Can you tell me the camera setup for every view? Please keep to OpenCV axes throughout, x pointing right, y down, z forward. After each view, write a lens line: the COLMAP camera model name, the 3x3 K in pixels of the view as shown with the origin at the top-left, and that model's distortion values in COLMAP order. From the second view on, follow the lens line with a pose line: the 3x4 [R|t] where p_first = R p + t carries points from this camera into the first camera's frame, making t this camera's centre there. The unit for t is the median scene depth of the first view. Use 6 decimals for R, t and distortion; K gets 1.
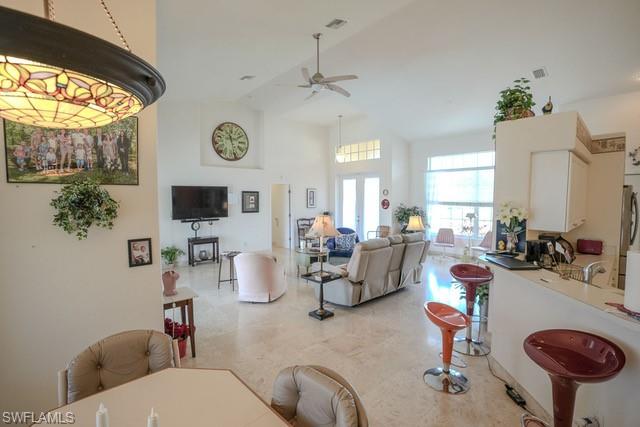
lens RADIAL K [[294.6, 0, 319.8], [0, 294.6, 210.9], [0, 0, 1]] dist [-0.029587, 0.003875]
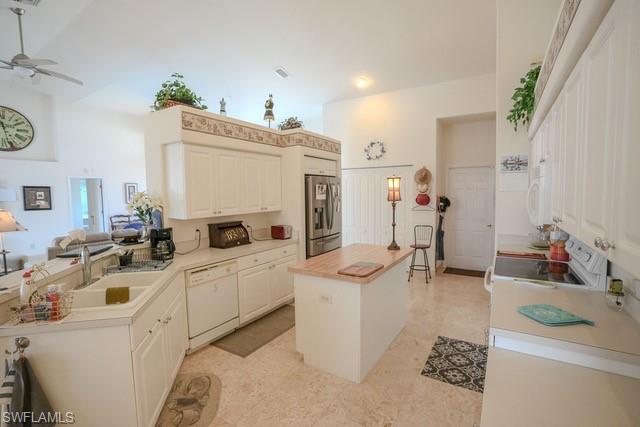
lens RADIAL K [[294.6, 0, 322.0], [0, 294.6, 217.2], [0, 0, 1]] dist [-0.029587, 0.003875]
pose [[0.961202, -0.036156, 0.273467, 0.353201], [0.025888, 0.998821, 0.041064, 0.013249], [-0.274630, -0.032391, 0.961004, -0.068768]]
